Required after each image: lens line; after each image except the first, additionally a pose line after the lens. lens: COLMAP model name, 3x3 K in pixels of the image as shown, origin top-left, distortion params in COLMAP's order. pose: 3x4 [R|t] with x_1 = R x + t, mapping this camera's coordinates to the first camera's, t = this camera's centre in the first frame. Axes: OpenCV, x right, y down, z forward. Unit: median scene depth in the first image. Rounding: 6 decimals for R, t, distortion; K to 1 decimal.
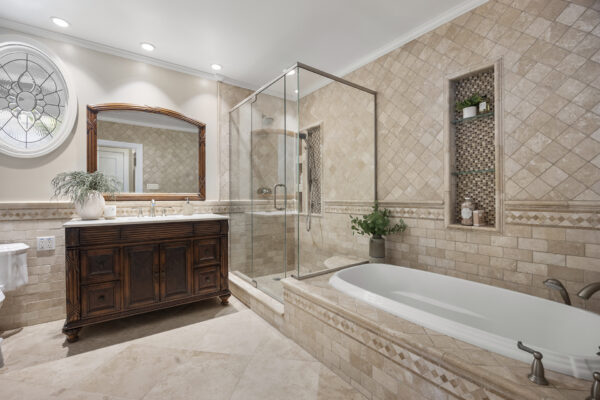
lens RADIAL K [[265.3, 0, 299.0], [0, 265.3, 198.8], [0, 0, 1]] dist [-0.018015, 0.000946]
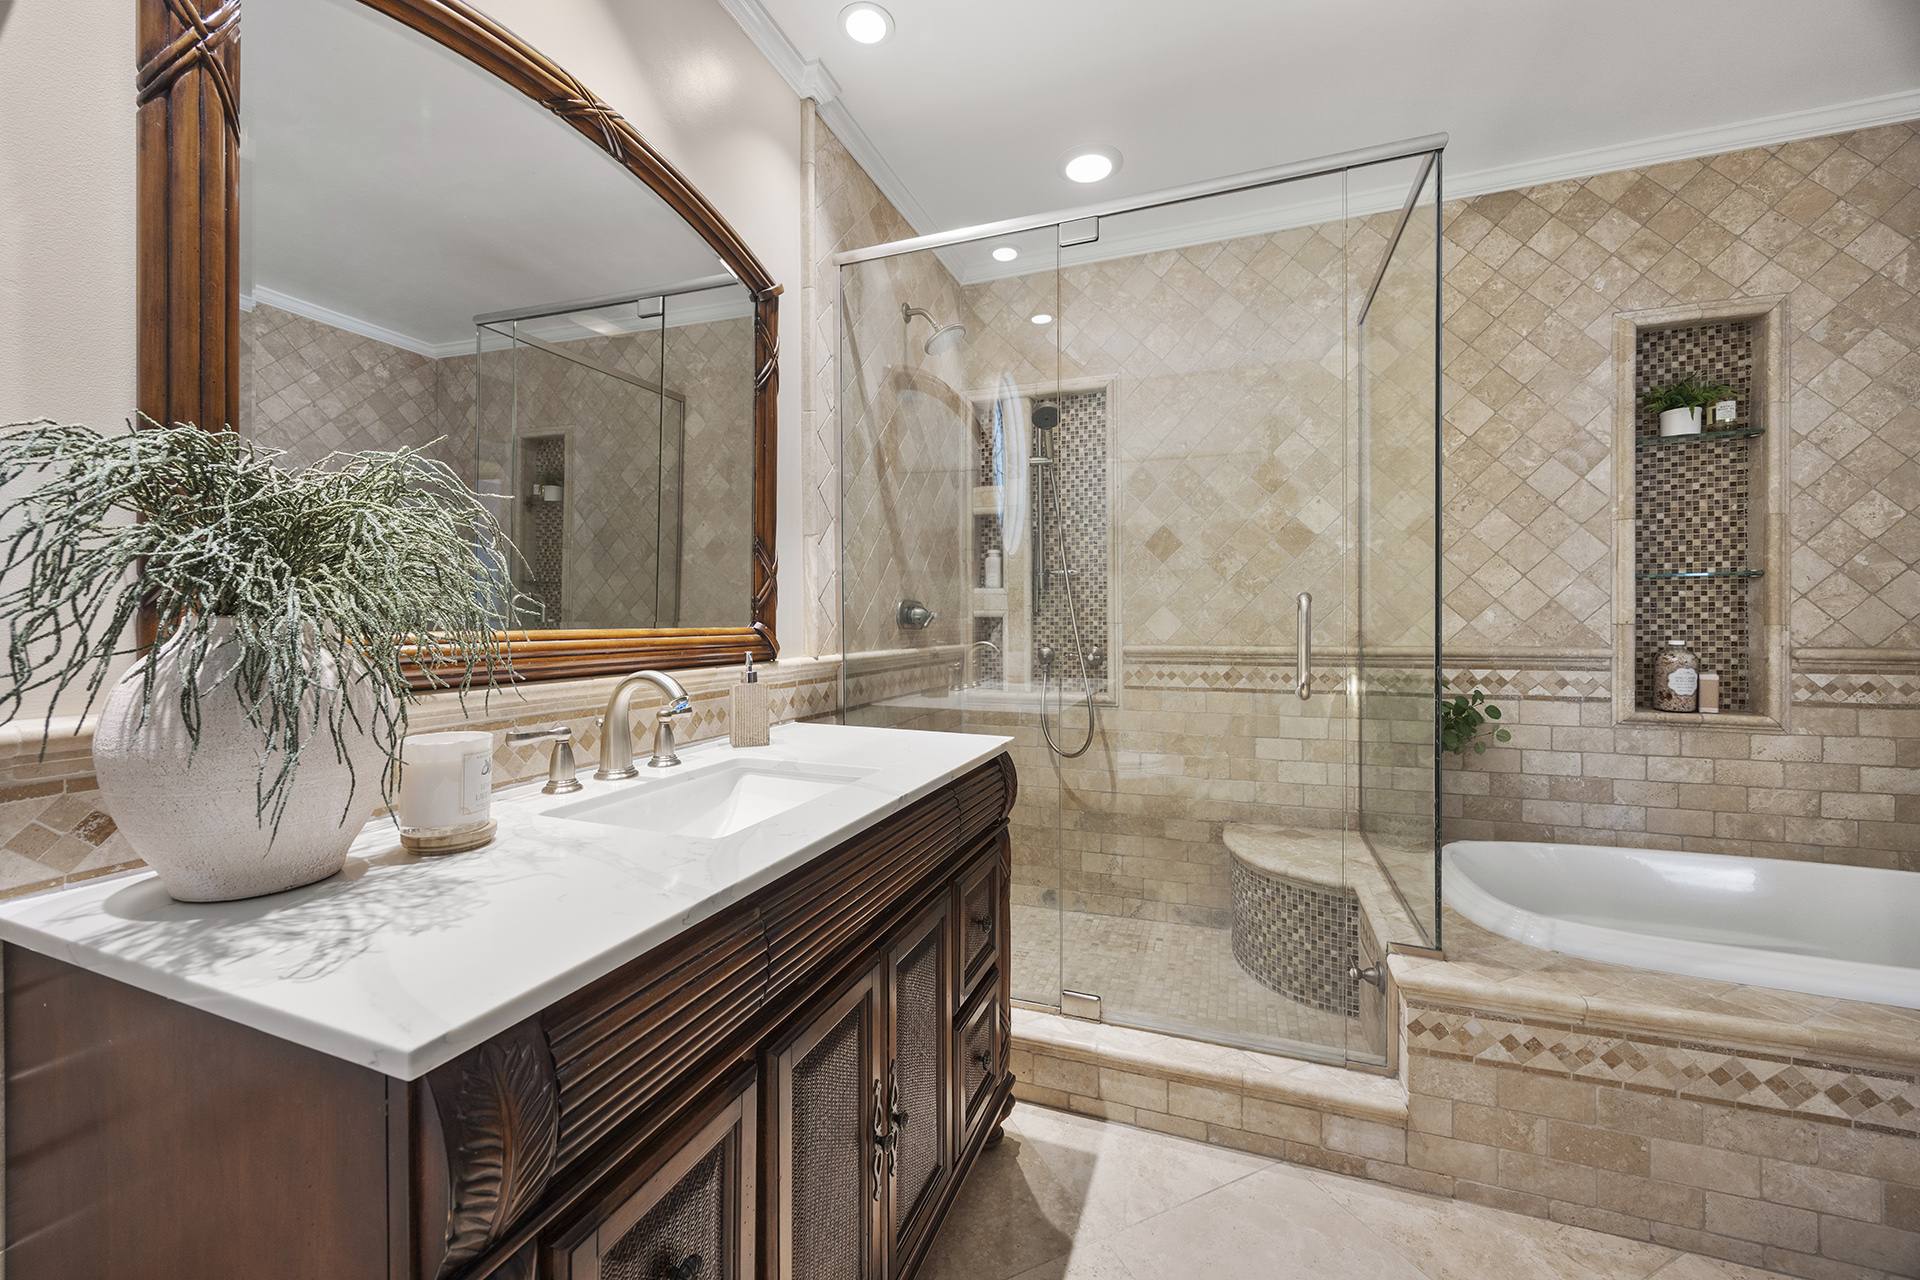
lens RADIAL K [[745.1, 0, 961.6], [0, 745.1, 627.9], [0, 0, 1]] dist [-0.002860, -0.000278]
pose [[0.831796, -0.003985, 0.555067, -0.854155], [0.003564, 0.999992, 0.001838, -0.029476], [-0.555070, 0.000450, 0.831804, 0.682772]]
